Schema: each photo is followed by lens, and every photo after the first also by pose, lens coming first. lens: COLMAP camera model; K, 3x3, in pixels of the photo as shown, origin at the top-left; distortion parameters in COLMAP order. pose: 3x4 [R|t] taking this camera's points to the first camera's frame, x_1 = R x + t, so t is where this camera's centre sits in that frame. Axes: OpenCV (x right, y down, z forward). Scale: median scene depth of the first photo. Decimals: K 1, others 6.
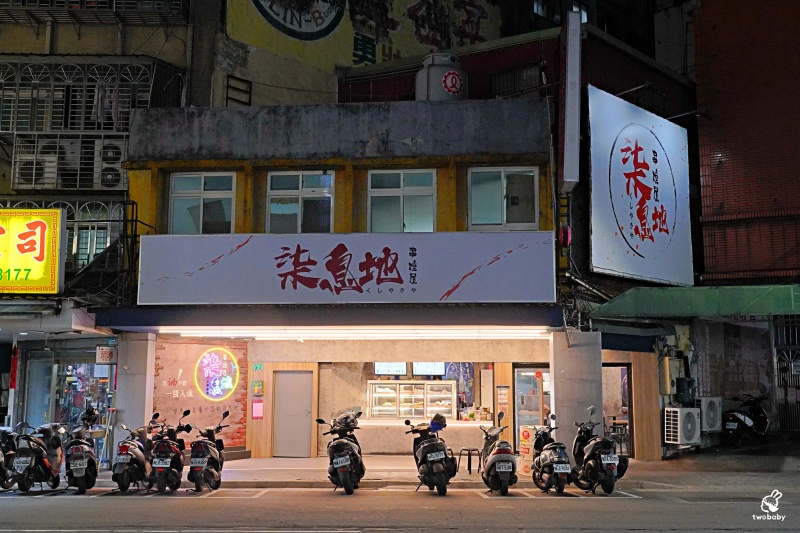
lens RADIAL K [[875.9, 0, 400.0], [0, 875.9, 266.5], [0, 0, 1]] dist [0.001050, 0.002524]
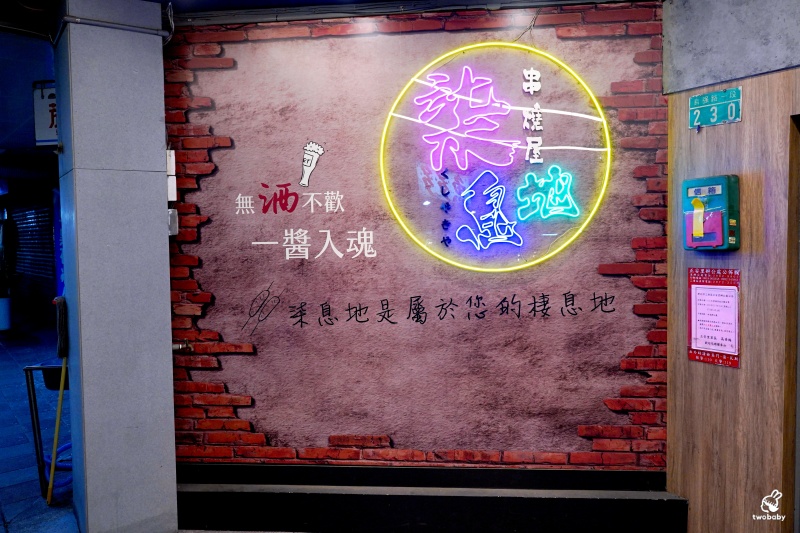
lens RADIAL K [[642.1, 0, 400.9], [0, 642.1, 257.7], [0, 0, 1]] dist [0.005697, 0.001666]
pose [[0.604778, 0.021175, -0.796113, -0.088048], [0.124786, 0.984779, 0.120989, 0.123299], [0.786557, -0.172515, 0.592930, 0.863527]]
